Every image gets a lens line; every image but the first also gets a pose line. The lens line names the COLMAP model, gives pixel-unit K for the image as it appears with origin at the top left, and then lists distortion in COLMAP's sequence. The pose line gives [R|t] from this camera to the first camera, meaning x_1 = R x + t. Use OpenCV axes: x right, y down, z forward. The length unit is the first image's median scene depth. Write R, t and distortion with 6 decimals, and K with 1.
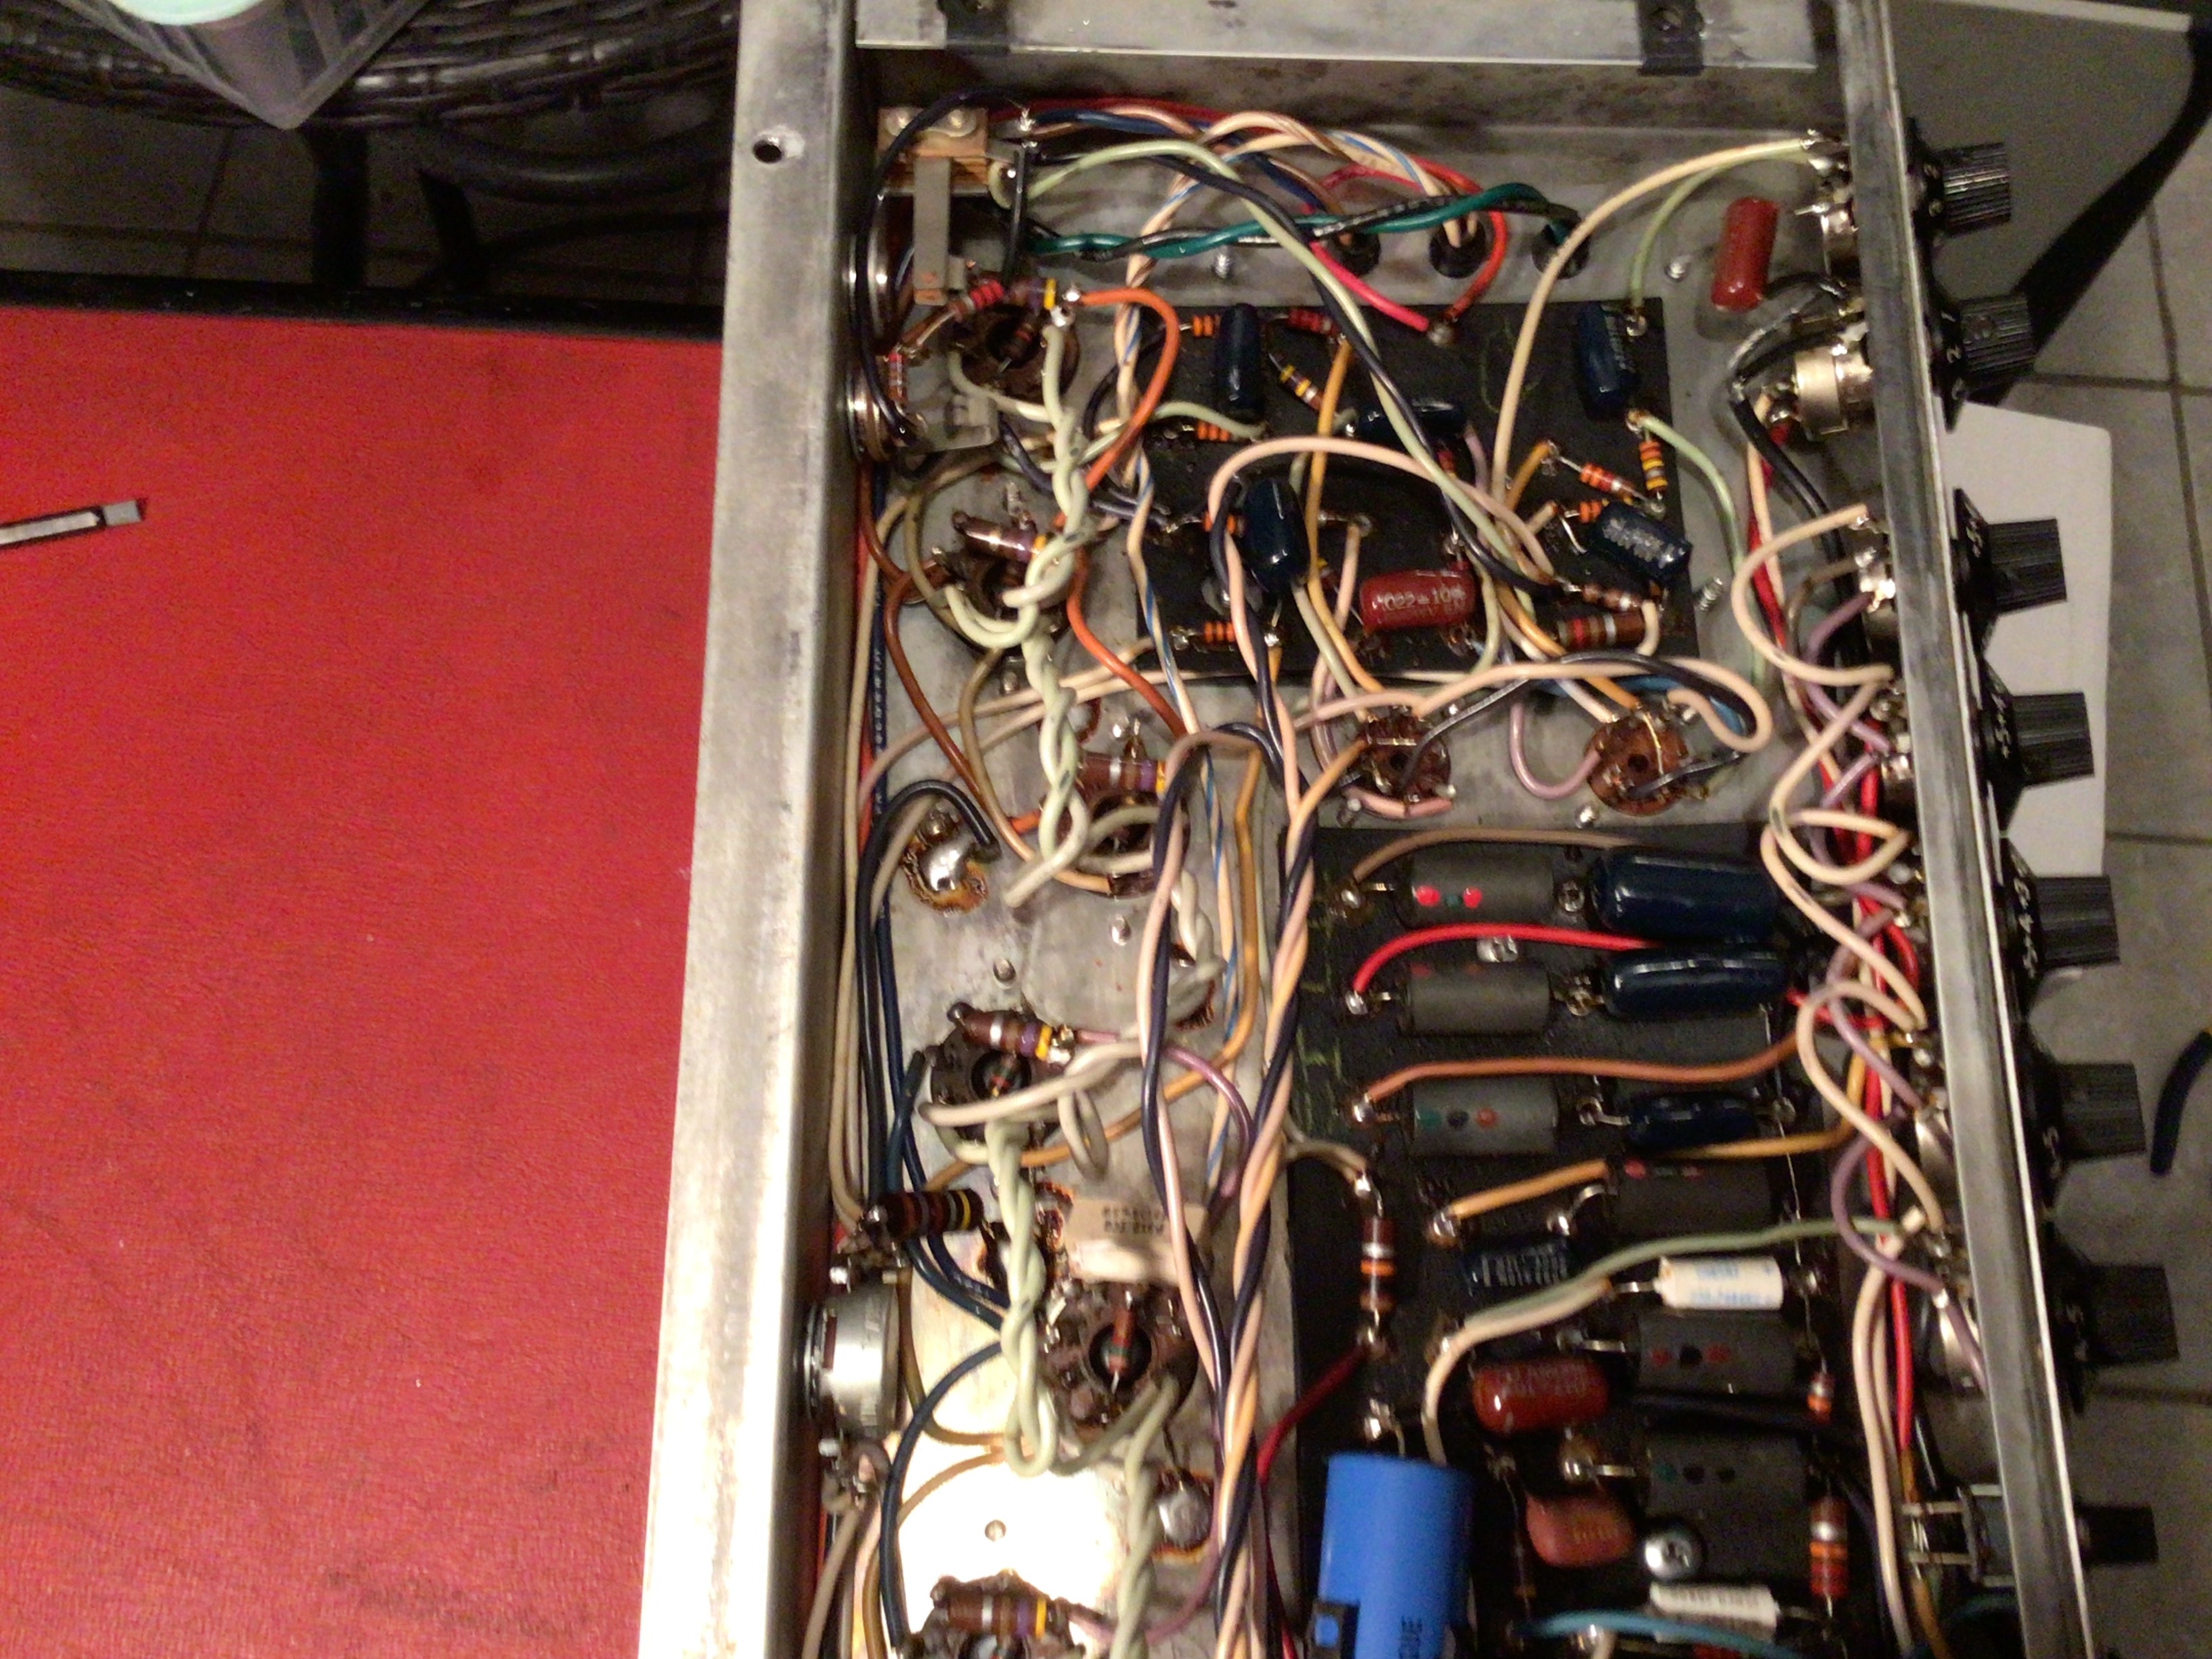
lens RADIAL K [[1965.8, 0, 1106.0], [0, 1965.8, 829.5], [0, 0, 1]] dist [0.128118, -0.268965]
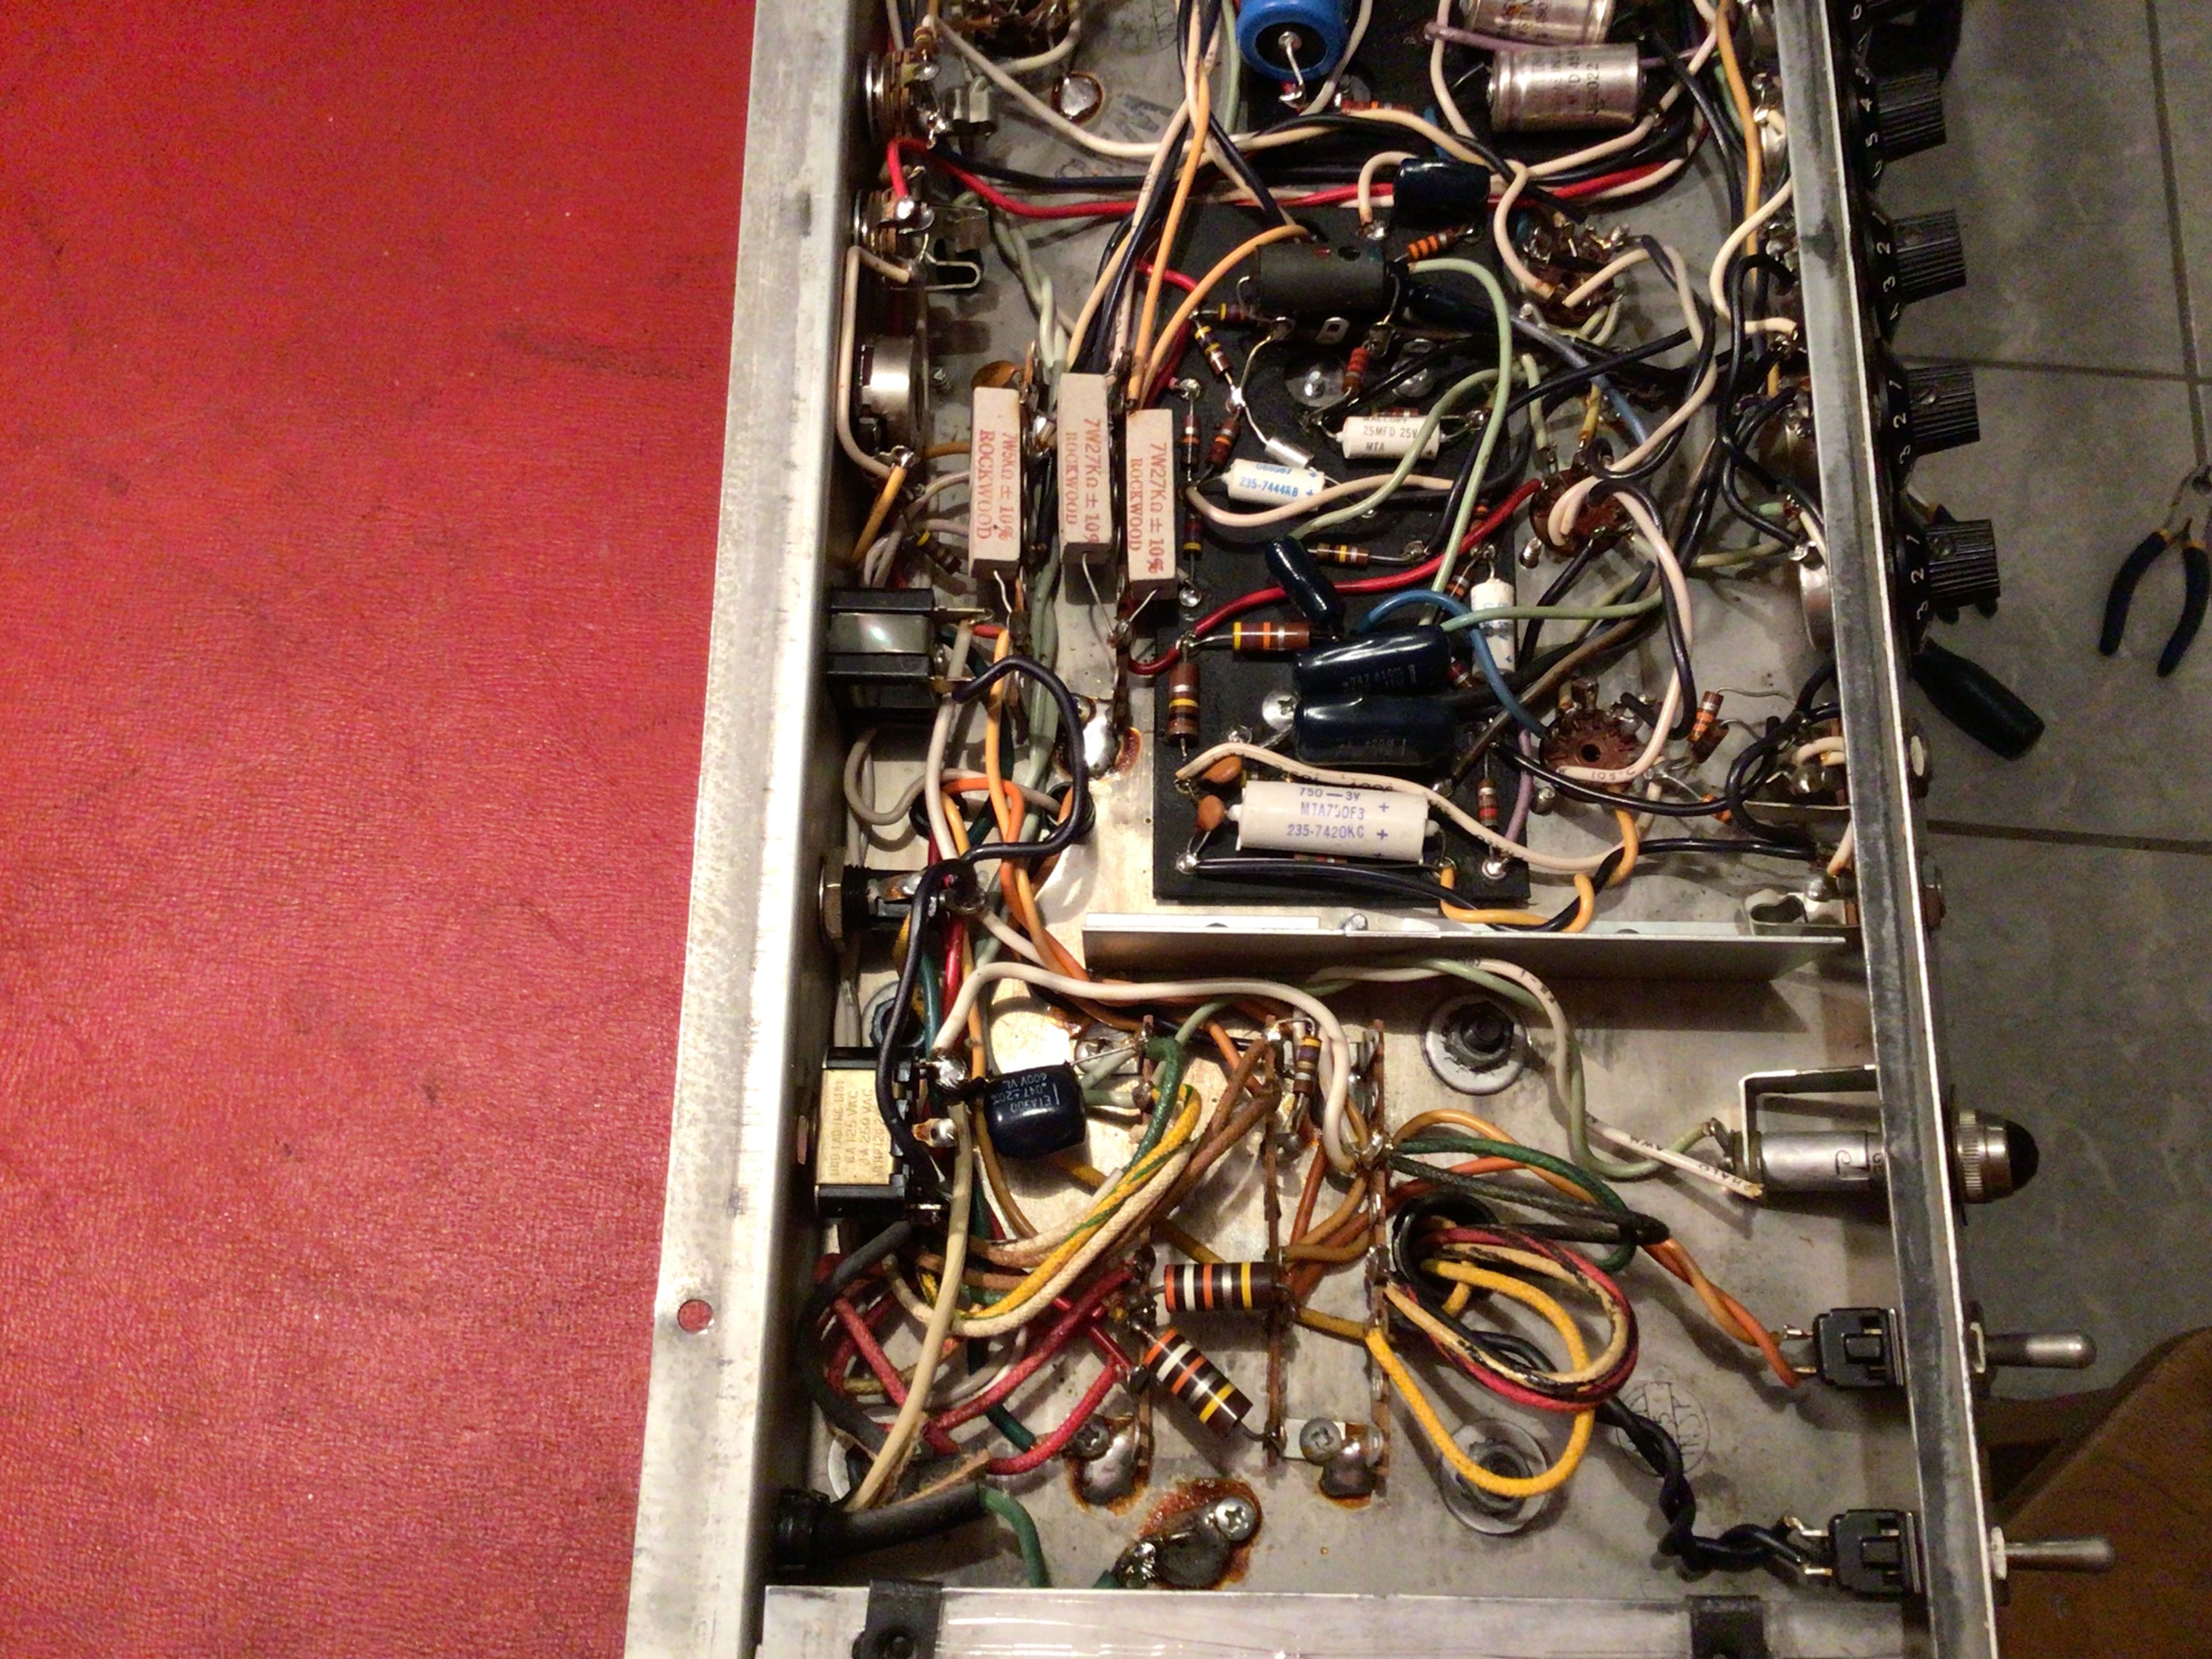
lens RADIAL K [[1965.8, 0, 1106.0], [0, 1965.8, 829.5], [0, 0, 1]] dist [0.128118, -0.268965]
pose [[0.999651, 0.011873, -0.023618, 0.038528], [-0.011201, 0.999534, 0.028387, 0.887759], [0.023944, -0.028113, 0.999318, -0.356964]]
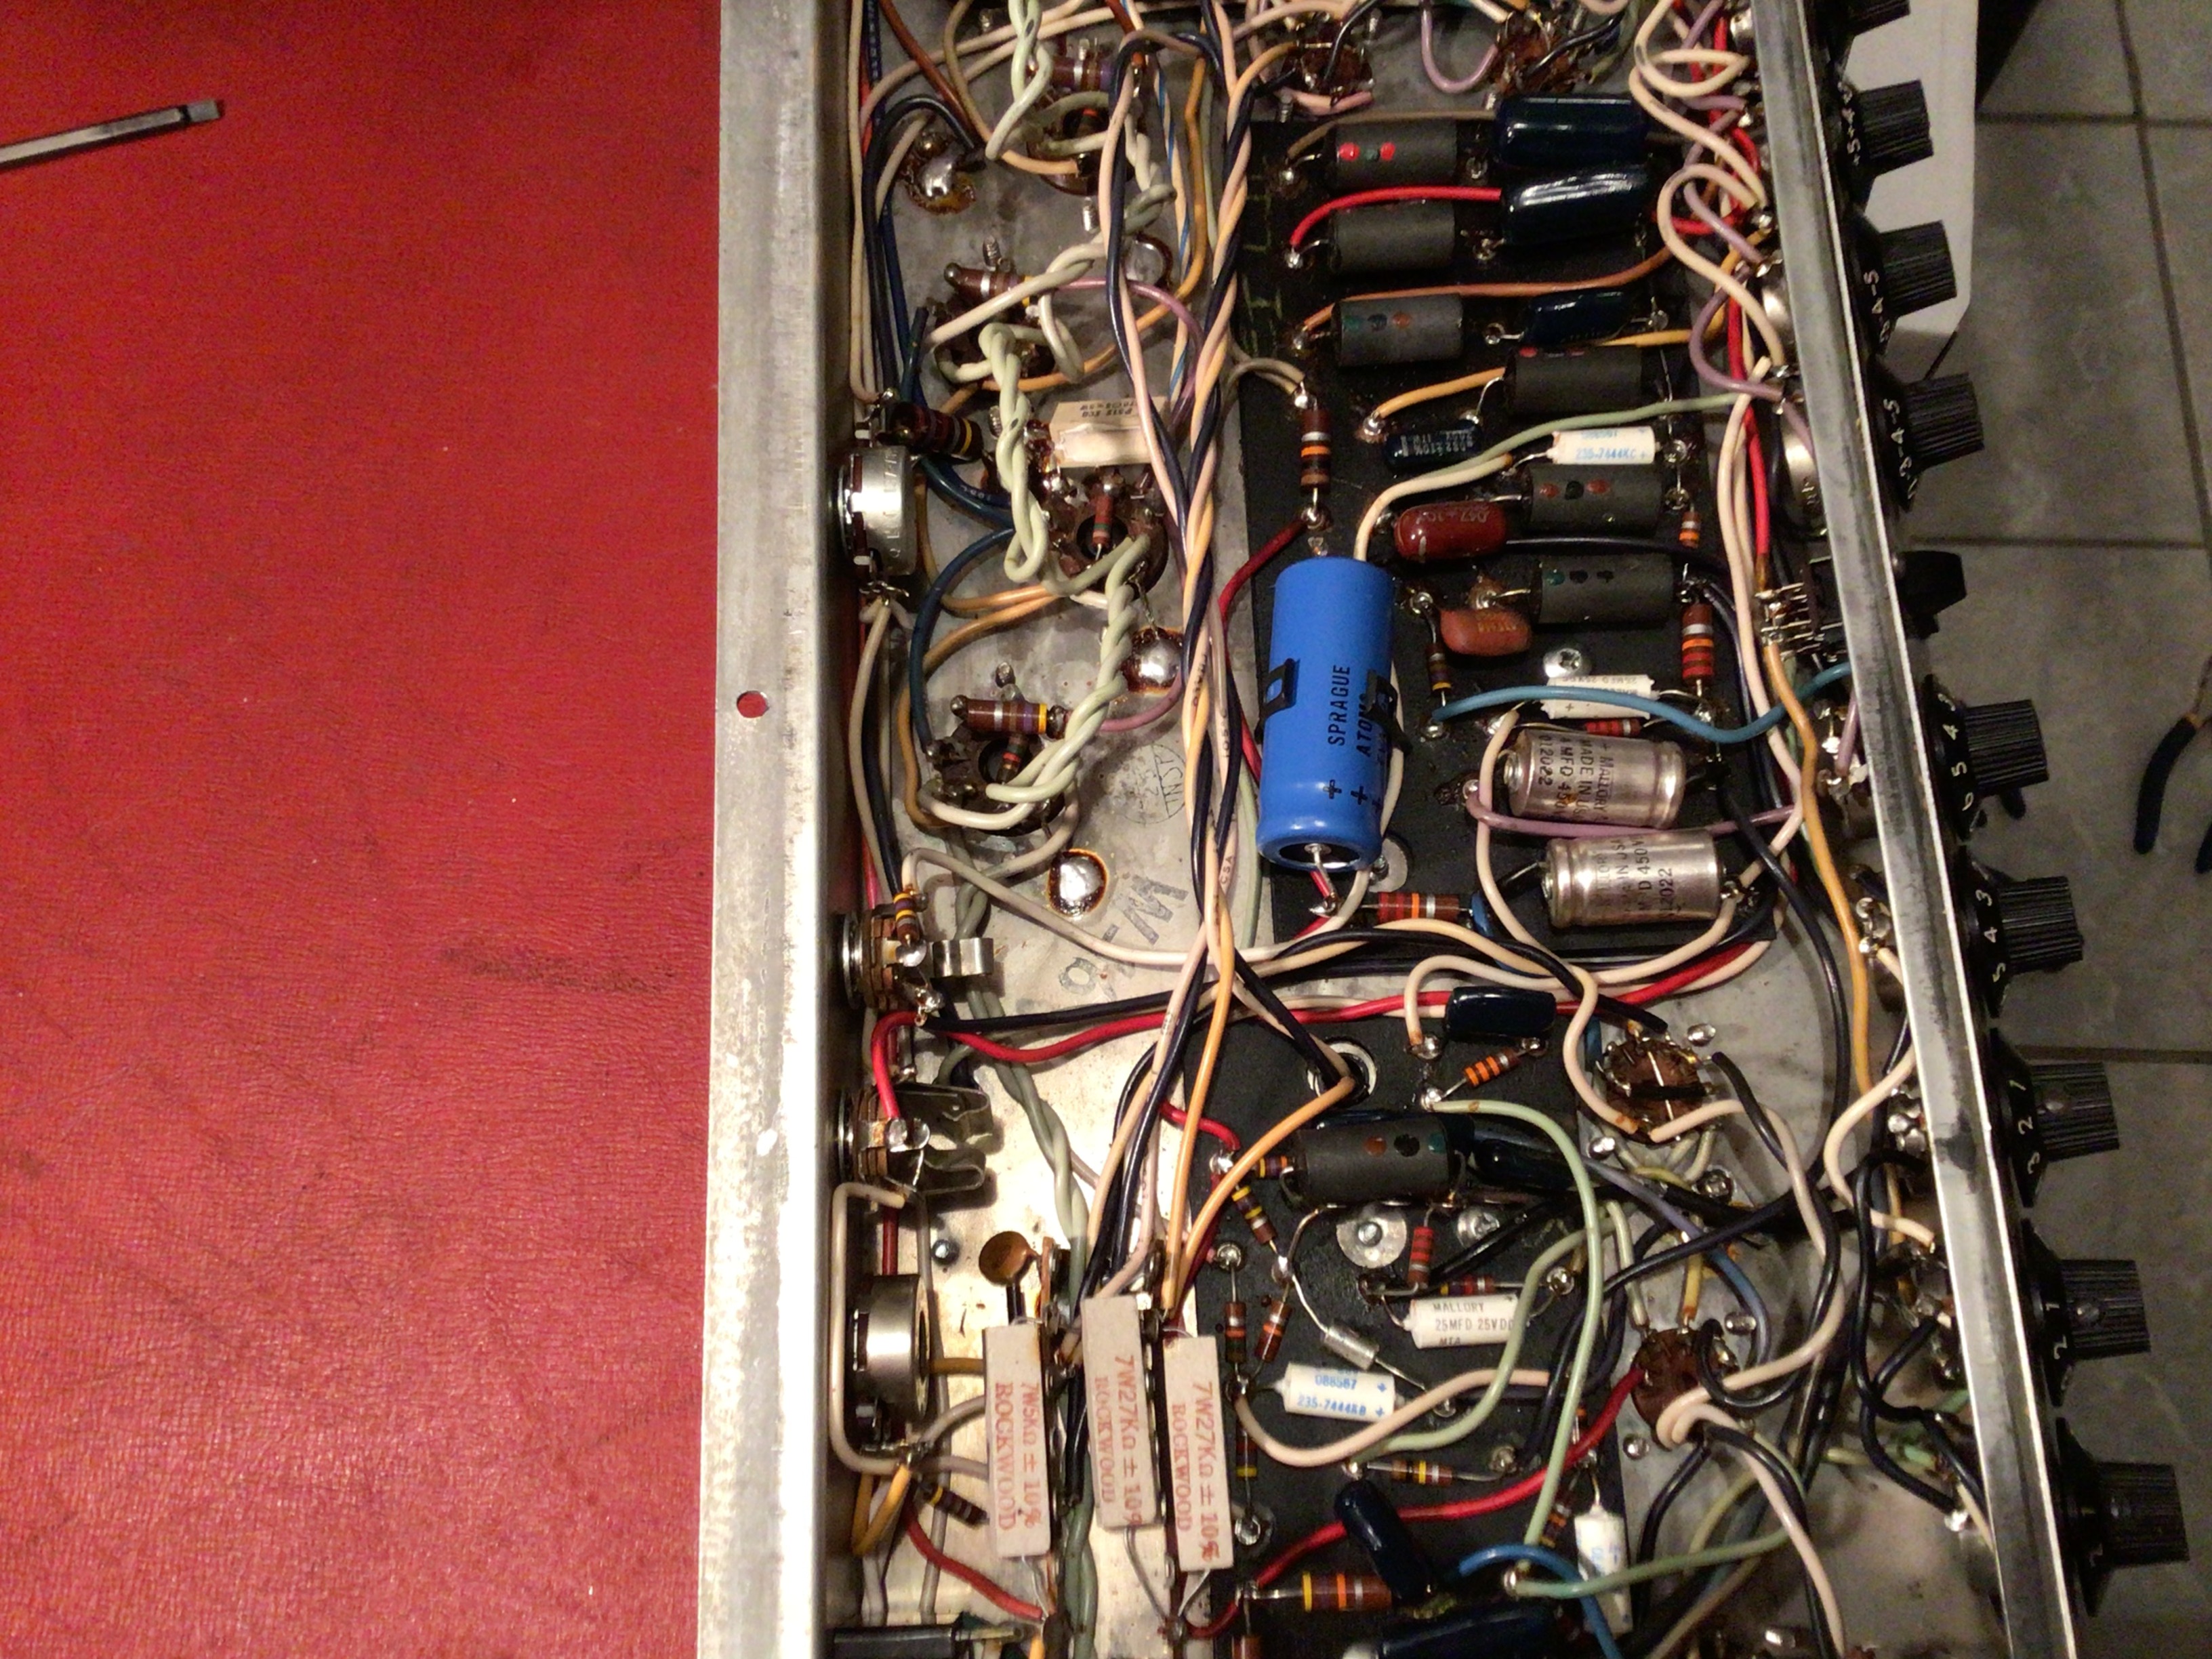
lens RADIAL K [[1965.8, 0, 1106.0], [0, 1965.8, 829.5], [0, 0, 1]] dist [0.128118, -0.268965]
pose [[0.998694, -0.047156, -0.019678, 0.023820], [0.047651, 0.998538, 0.025531, 0.402196], [0.018445, -0.026436, 0.999480, -0.193328]]
